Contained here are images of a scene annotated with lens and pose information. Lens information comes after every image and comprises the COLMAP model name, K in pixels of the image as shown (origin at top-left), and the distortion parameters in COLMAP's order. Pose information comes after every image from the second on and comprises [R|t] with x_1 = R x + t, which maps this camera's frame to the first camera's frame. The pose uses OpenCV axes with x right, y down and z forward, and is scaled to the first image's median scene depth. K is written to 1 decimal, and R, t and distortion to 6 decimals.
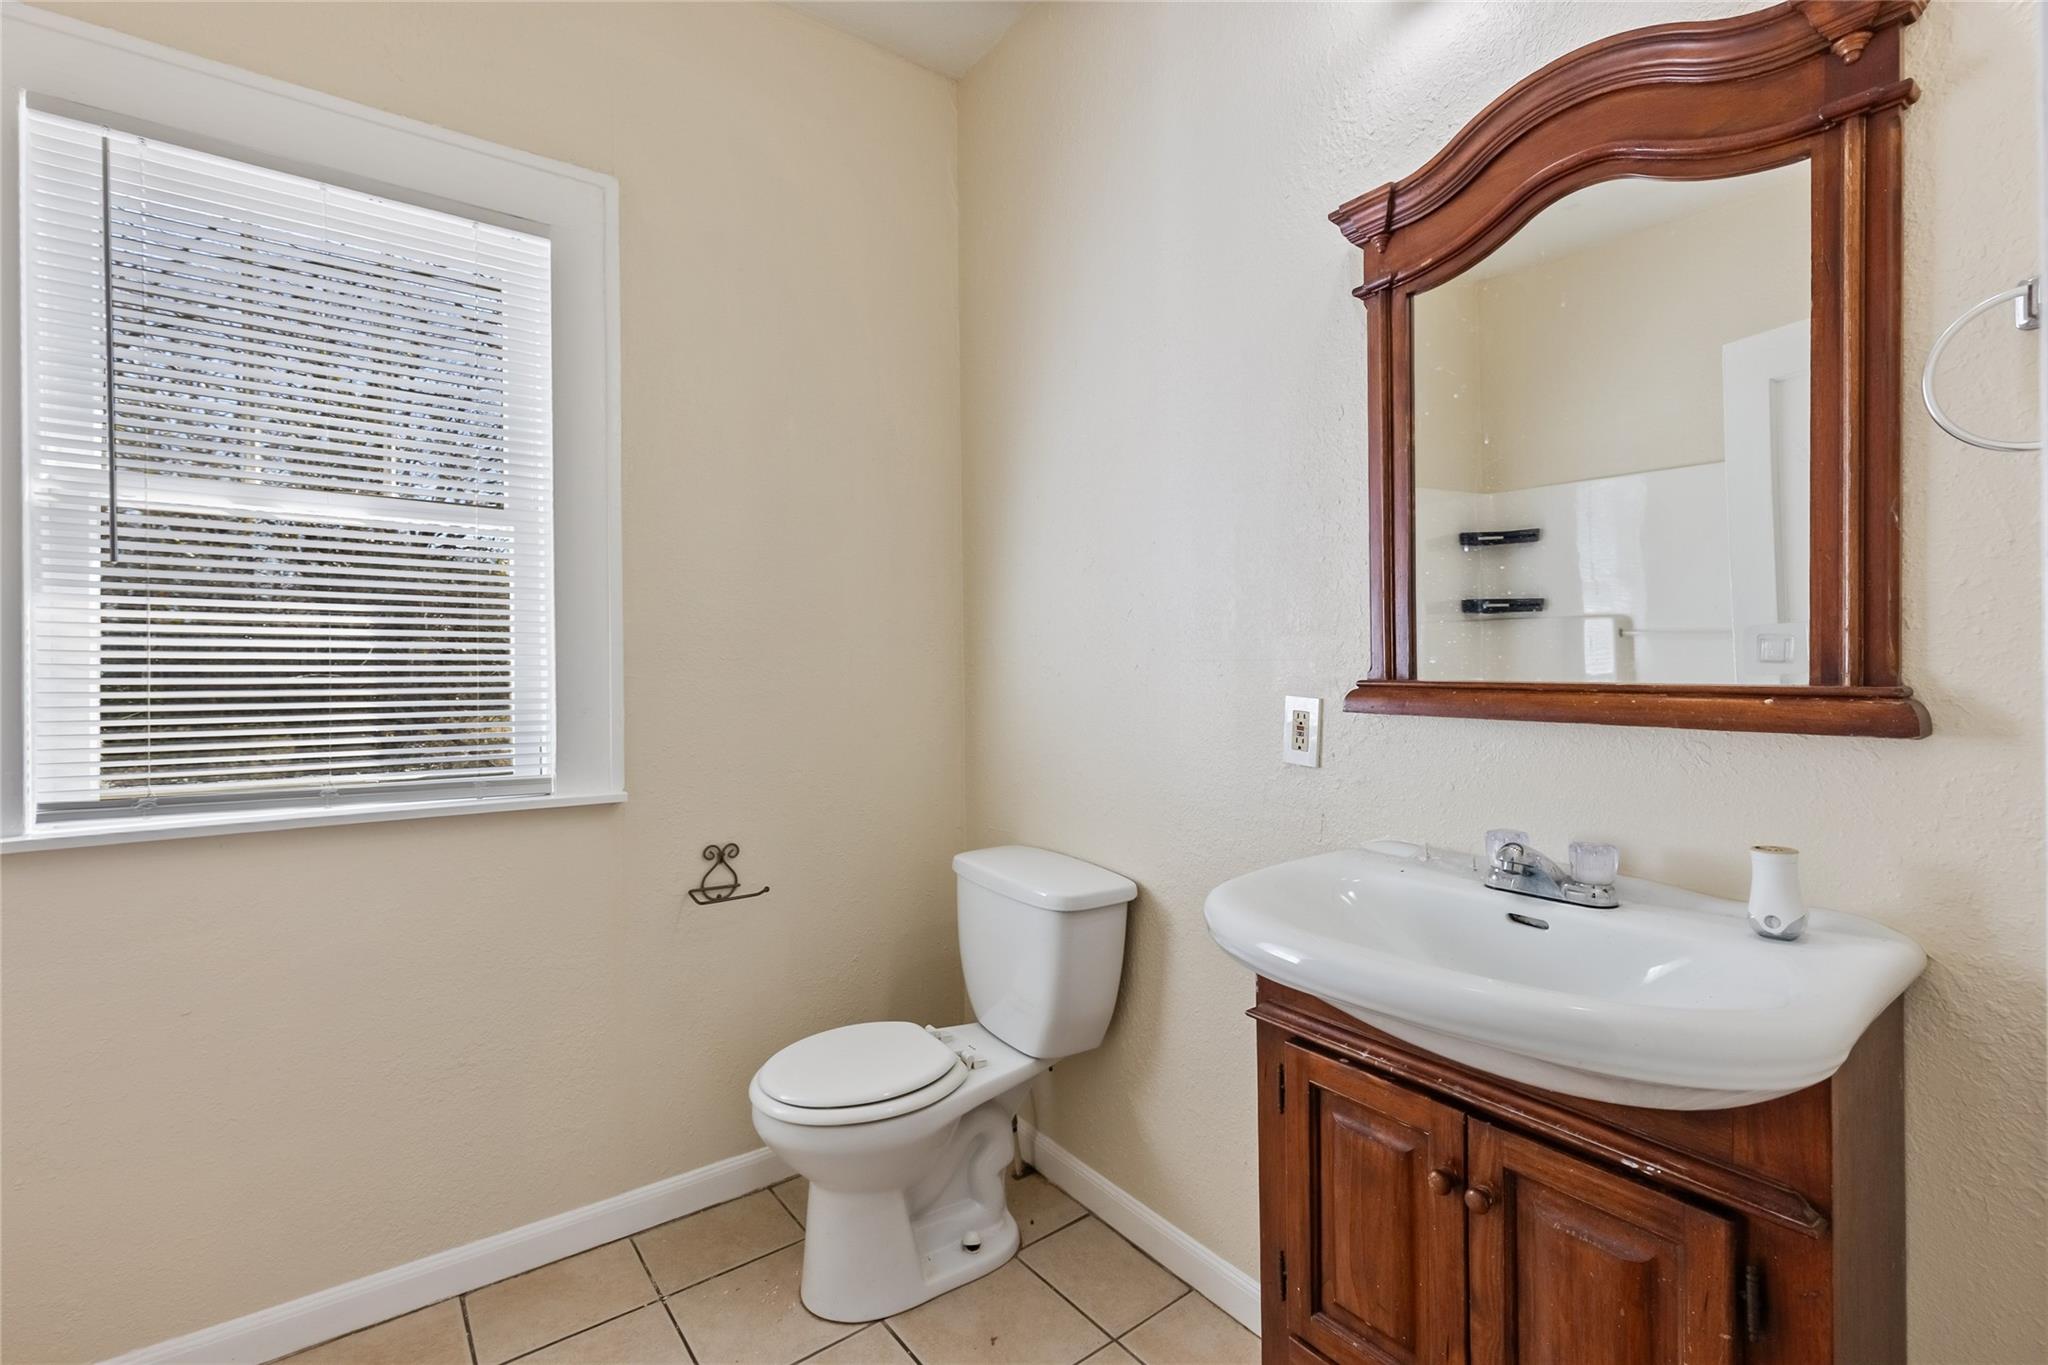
lens RADIAL K [[929.0, 0, 1021.7], [0, 929.0, 676.2], [0, 0, 1]] dist [0.007645, -0.001315]
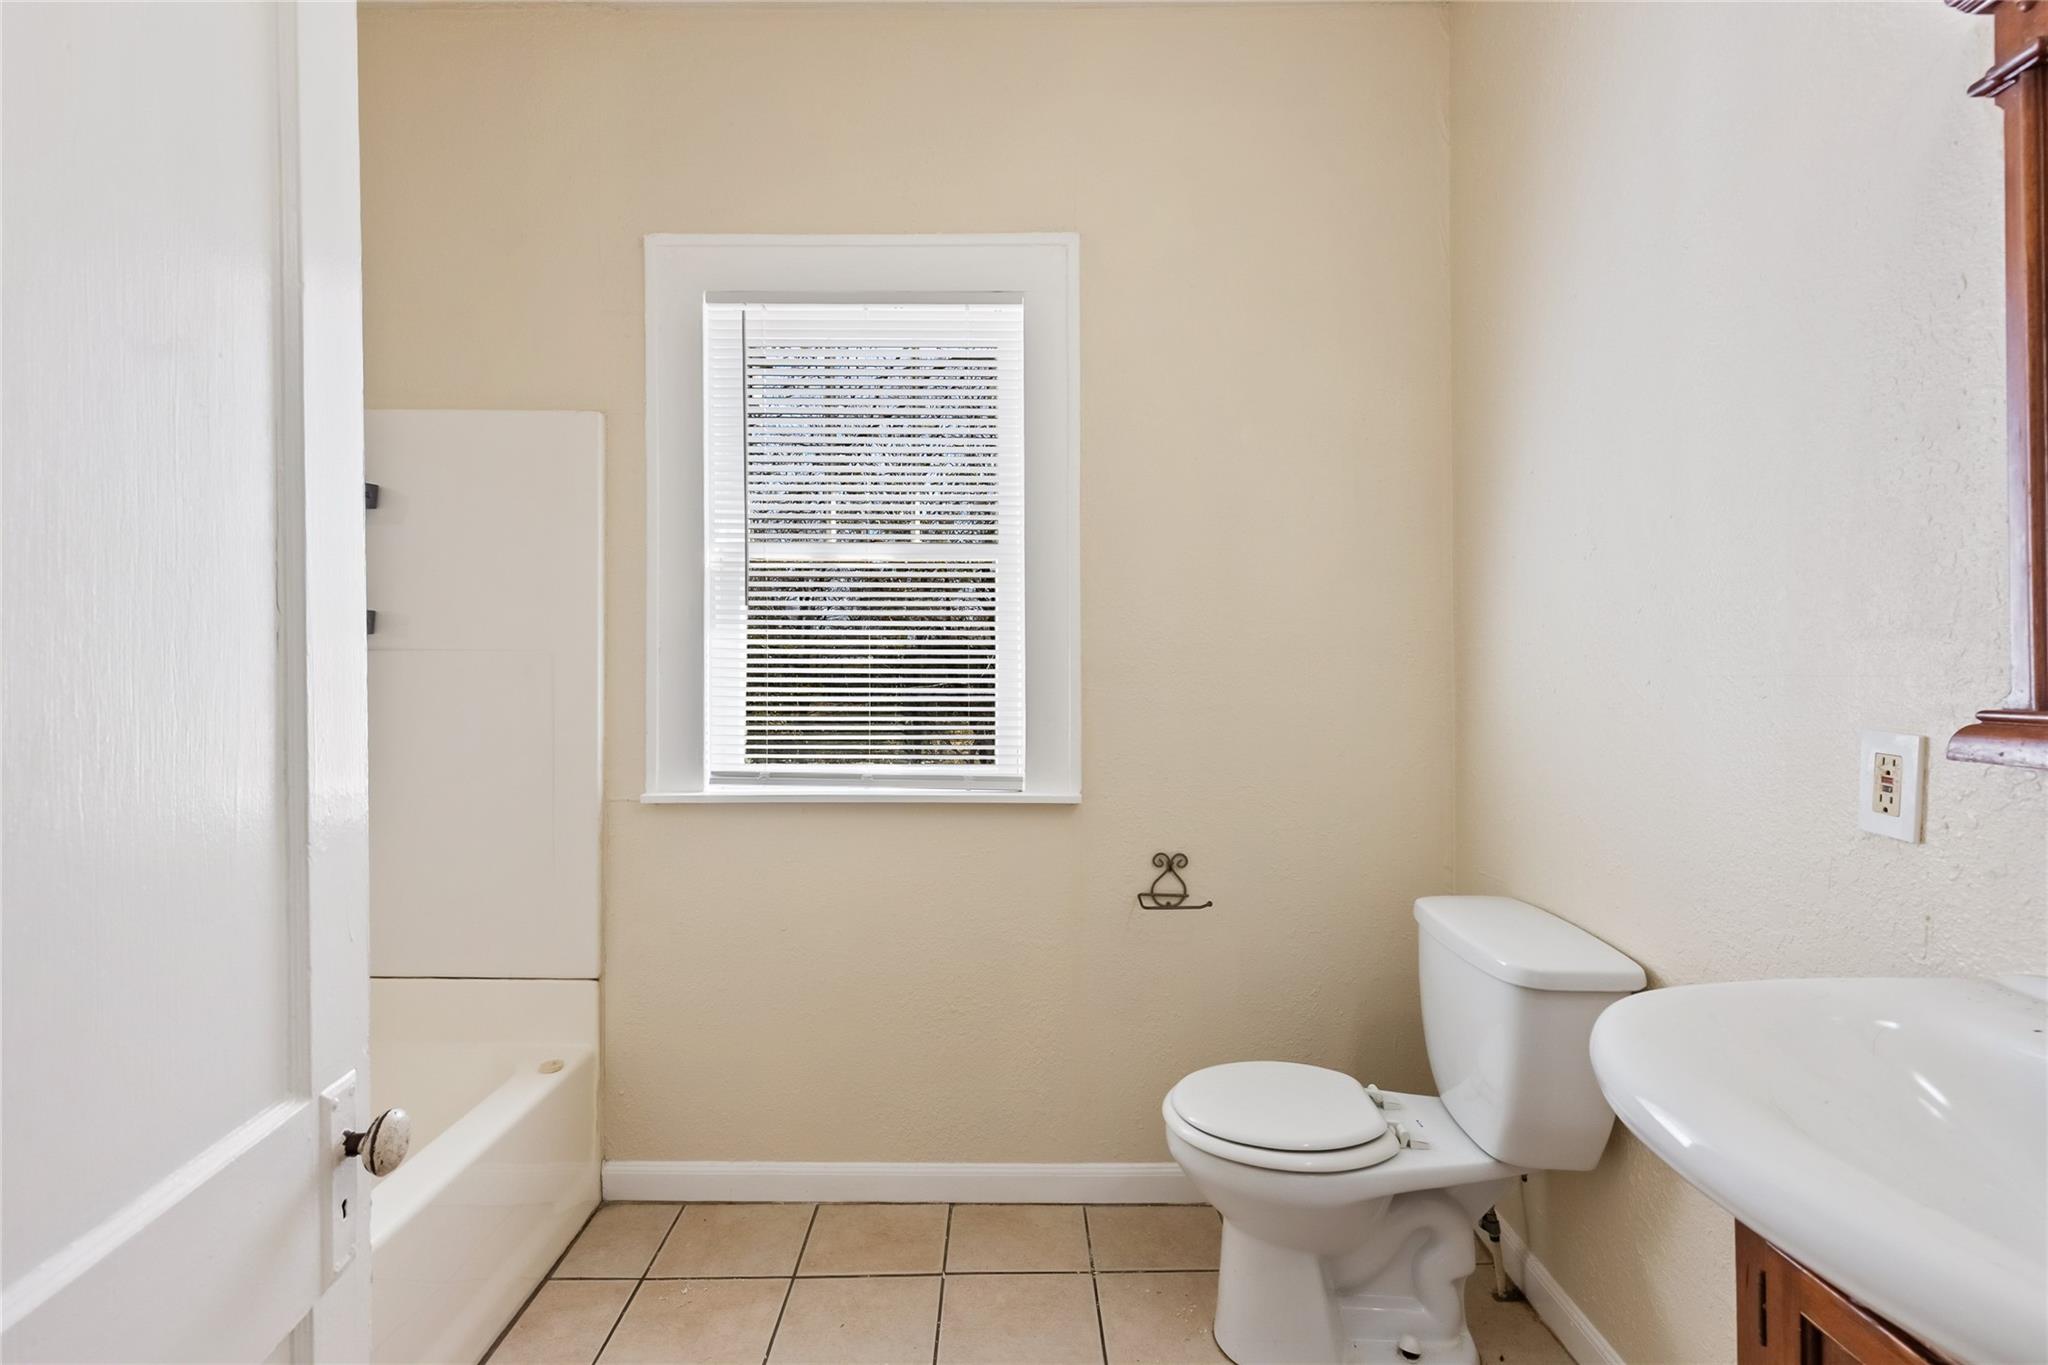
lens RADIAL K [[937.4, 0, 1024.0], [0, 937.4, 682.5], [0, 0, 1]] dist [0.009170, -0.000947]
pose [[0.798252, 0.007194, -0.602281, 0.183612], [-0.007775, 0.999968, 0.001640, -0.008163], [0.602274, 0.003374, 0.798283, 0.085617]]
